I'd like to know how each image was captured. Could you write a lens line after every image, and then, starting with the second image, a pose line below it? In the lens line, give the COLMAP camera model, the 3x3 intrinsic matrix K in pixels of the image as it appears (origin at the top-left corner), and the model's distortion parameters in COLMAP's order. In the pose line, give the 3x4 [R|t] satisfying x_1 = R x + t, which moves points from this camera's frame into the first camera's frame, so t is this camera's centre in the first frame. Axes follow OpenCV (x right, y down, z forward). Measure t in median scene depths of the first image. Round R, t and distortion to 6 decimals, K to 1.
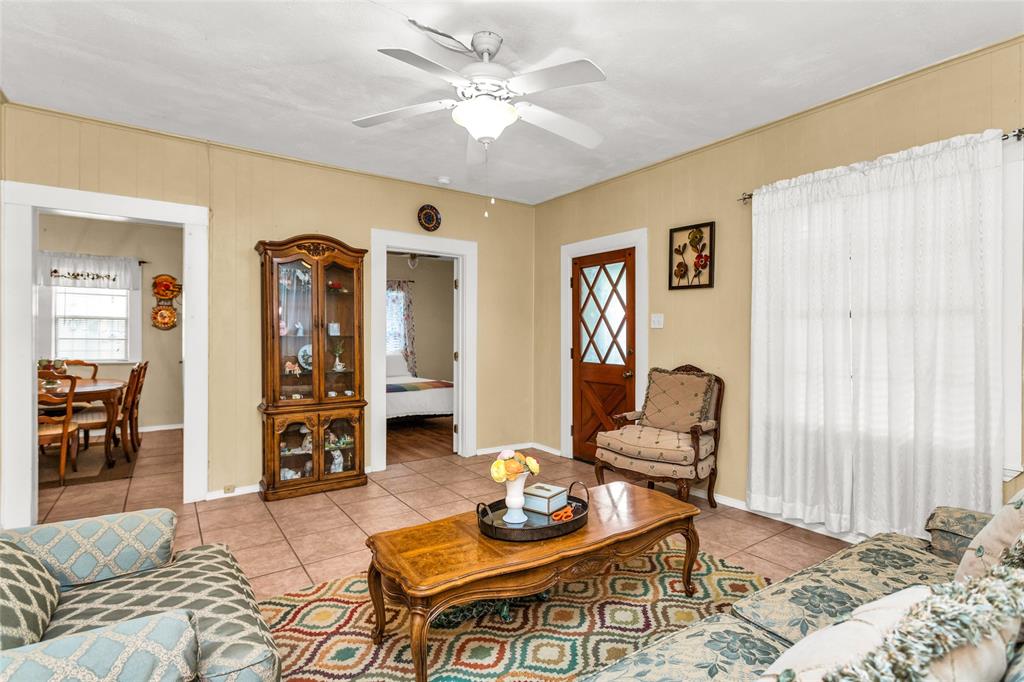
lens RADIAL K [[487.5, 0, 512.0], [0, 487.5, 341.0], [0, 0, 1]] dist [-0.000490, 0.000479]
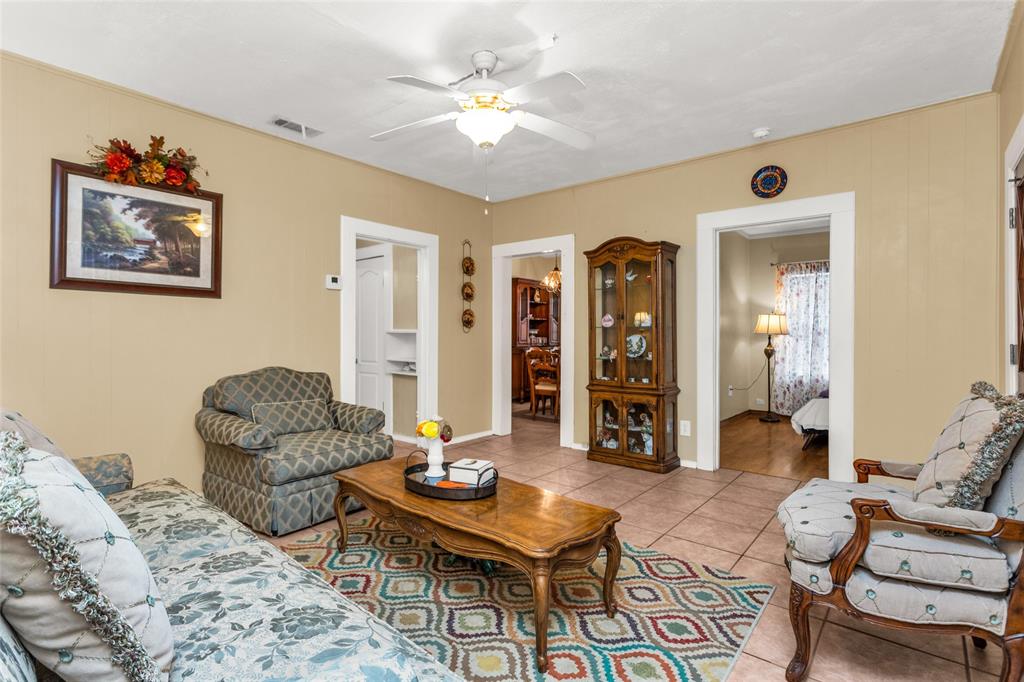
lens RADIAL K [[494.8, 0, 510.4], [0, 494.8, 332.5], [0, 0, 1]] dist [0.000157, 0.000153]
pose [[0.262615, -0.006416, -0.964879, 0.761101], [-0.012550, 0.999871, -0.010064, 0.021461], [0.964819, 0.014752, 0.262501, 0.539817]]
